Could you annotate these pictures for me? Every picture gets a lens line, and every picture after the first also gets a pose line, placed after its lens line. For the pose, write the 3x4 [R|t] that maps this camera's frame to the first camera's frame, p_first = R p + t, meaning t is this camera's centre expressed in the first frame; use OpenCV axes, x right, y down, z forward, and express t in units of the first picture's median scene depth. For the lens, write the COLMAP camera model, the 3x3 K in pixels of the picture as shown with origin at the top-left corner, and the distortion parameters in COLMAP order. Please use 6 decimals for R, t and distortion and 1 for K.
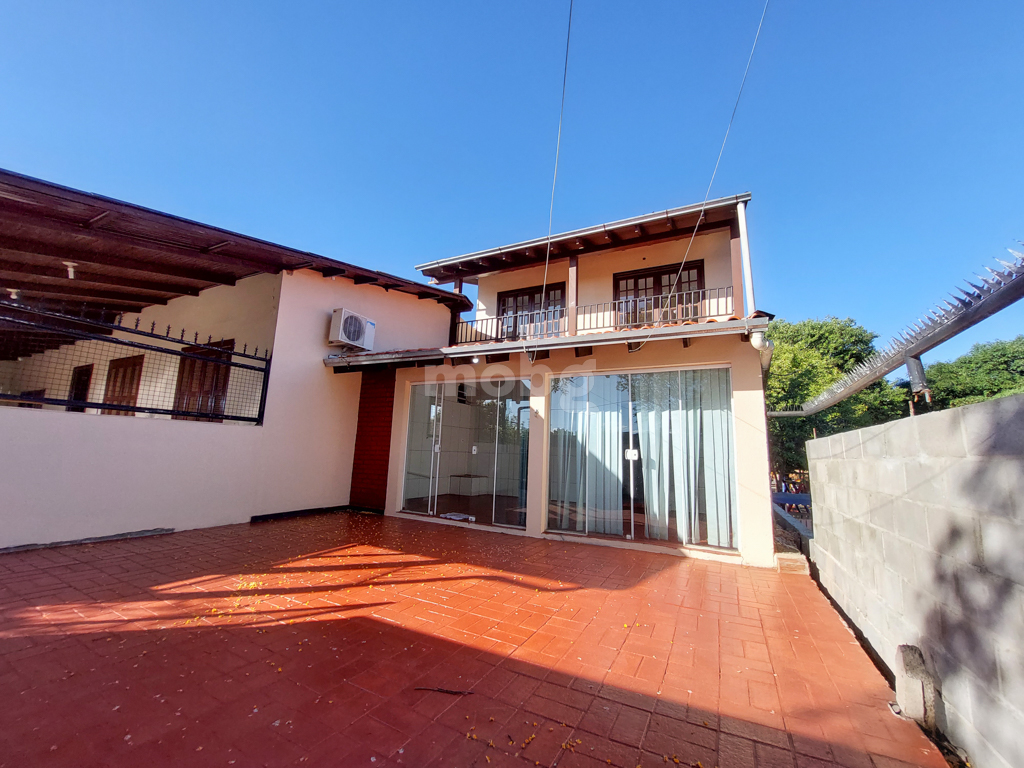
lens RADIAL K [[406.8, 0, 514.4], [0, 406.8, 385.1], [0, 0, 1]] dist [-0.017644, -0.000002]
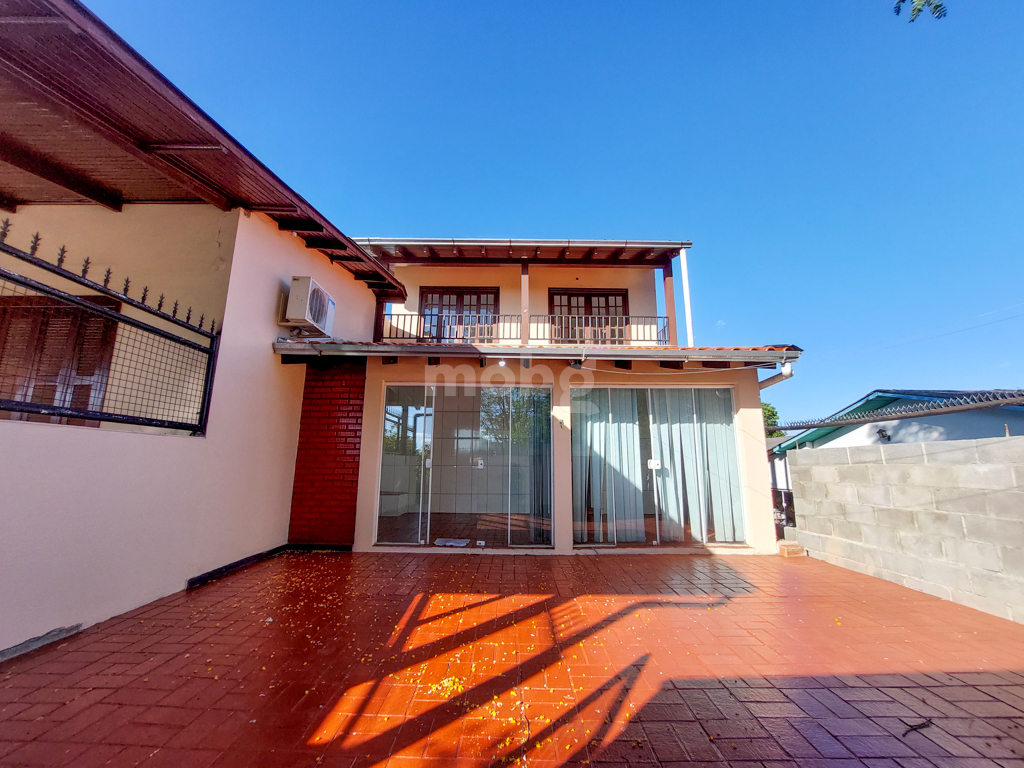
lens RADIAL K [[406.8, 0, 513.5], [0, 406.8, 383.8], [0, 0, 1]] dist [-0.017644, -0.000002]
pose [[0.888968, 0.059471, 0.454092, -0.438021], [-0.050757, 0.998218, -0.031368, 0.010280], [-0.455148, 0.004836, 0.890403, 0.179474]]
